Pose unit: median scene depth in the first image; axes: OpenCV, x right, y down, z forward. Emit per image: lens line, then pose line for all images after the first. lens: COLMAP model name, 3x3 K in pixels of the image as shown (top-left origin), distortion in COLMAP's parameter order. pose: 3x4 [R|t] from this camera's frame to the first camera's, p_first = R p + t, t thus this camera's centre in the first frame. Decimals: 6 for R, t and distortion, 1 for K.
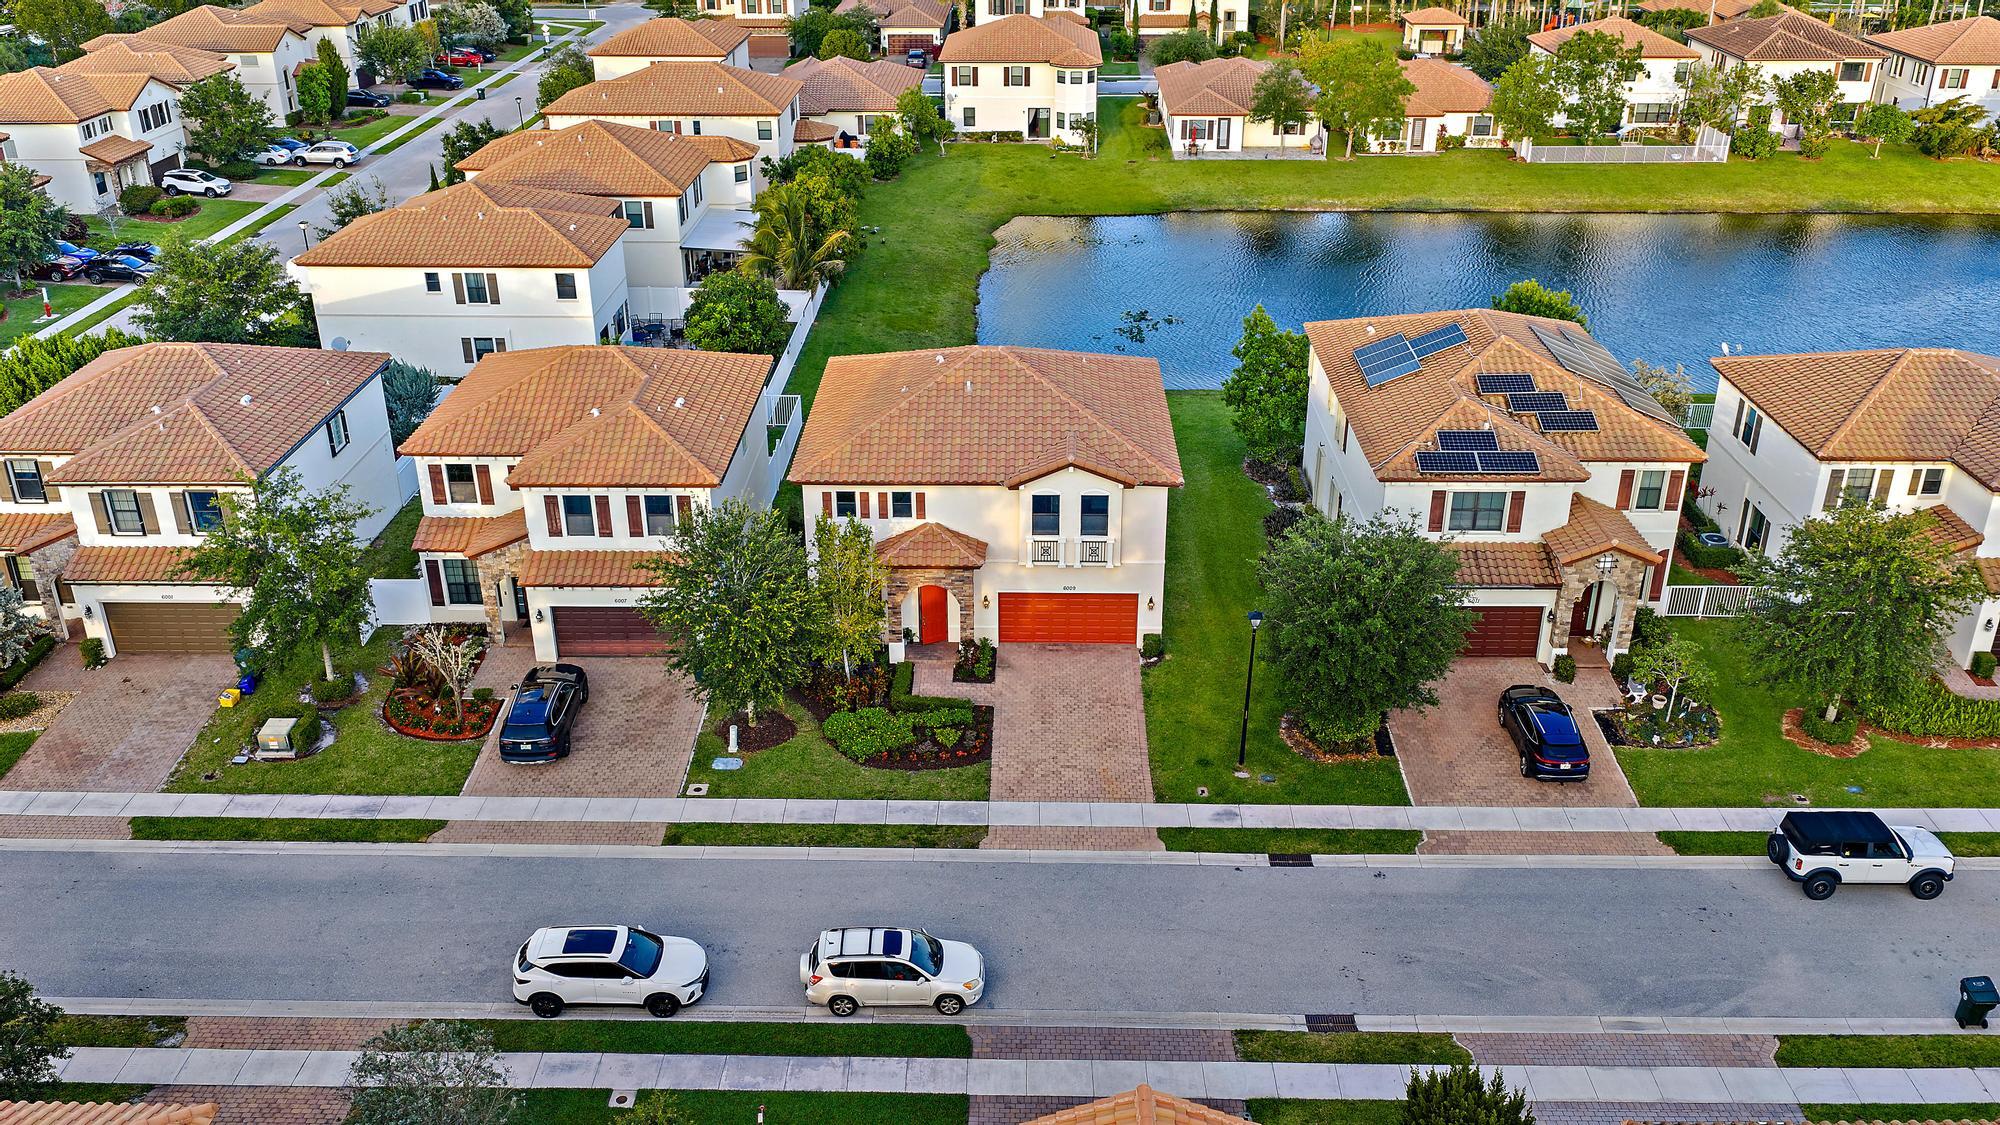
lens RADIAL K [[1677.5, 0, 1000.0], [0, 1677.5, 562.5], [0, 0, 1]] dist [0.045180, -0.097541]
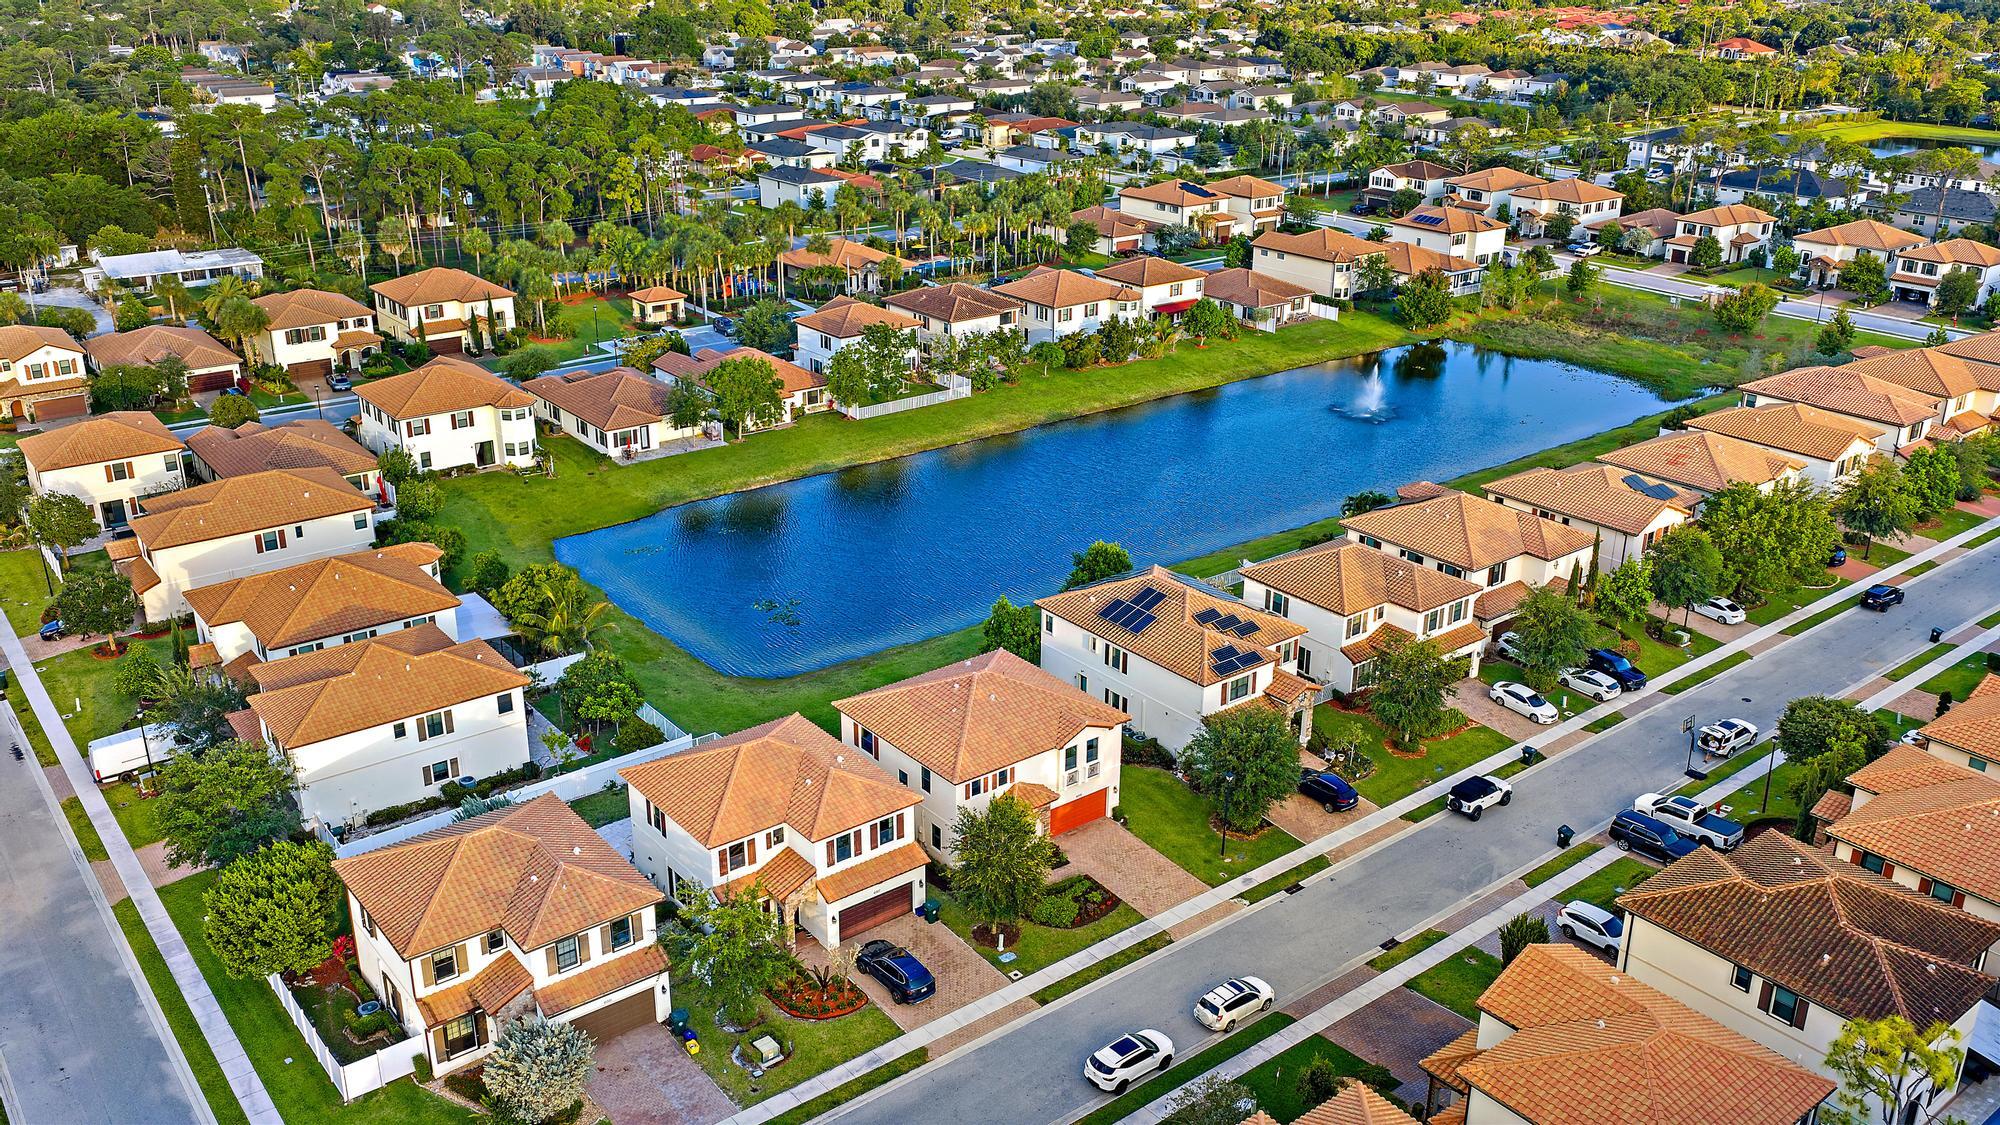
lens RADIAL K [[1677.5, 0, 1000.0], [0, 1677.5, 562.5], [0, 0, 1]] dist [0.045180, -0.097541]
pose [[0.773169, -0.228665, 0.591543, -0.998699], [0.267388, 0.963317, 0.022891, -0.279885], [-0.575078, 0.140472, 0.805949, -0.377555]]
